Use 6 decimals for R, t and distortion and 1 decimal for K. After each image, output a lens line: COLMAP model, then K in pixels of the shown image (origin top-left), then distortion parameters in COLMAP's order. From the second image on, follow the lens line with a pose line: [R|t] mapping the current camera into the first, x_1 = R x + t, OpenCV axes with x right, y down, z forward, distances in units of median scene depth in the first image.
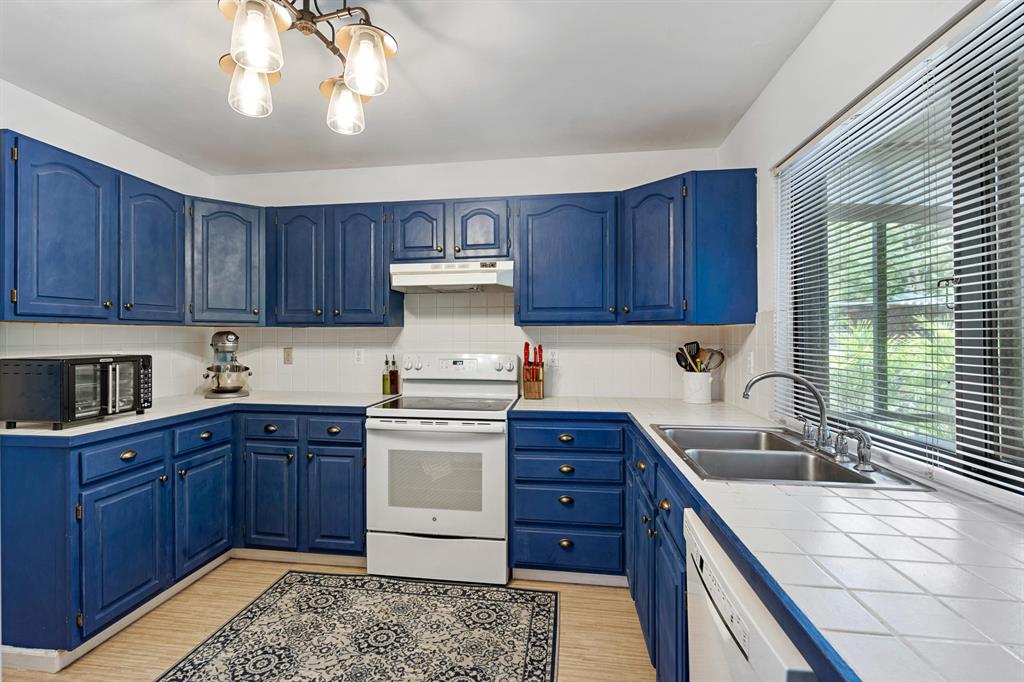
lens RADIAL K [[471.8, 0, 509.3], [0, 471.8, 335.3], [0, 0, 1]] dist [-0.002622, -0.000082]
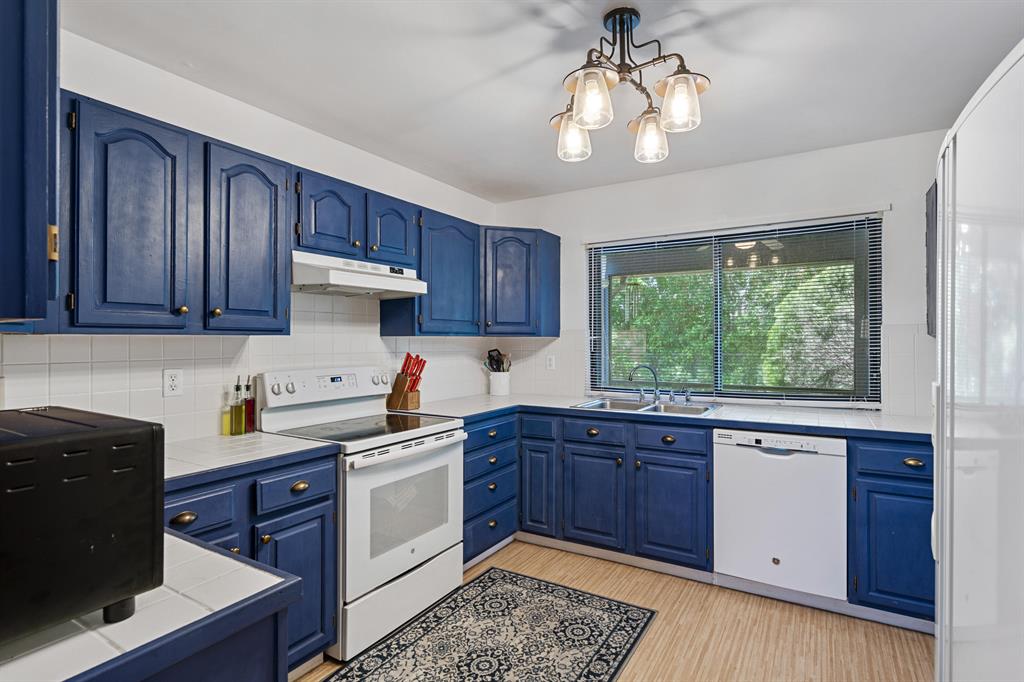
lens RADIAL K [[489.0, 0, 512.0], [0, 489.0, 341.0], [0, 0, 1]] dist [-0.000609, -0.000059]
pose [[0.408998, -0.001350, 0.912534, -0.943275], [0.005009, 0.999987, -0.000766, -0.009228], [-0.912521, 0.004884, 0.409000, 0.446776]]
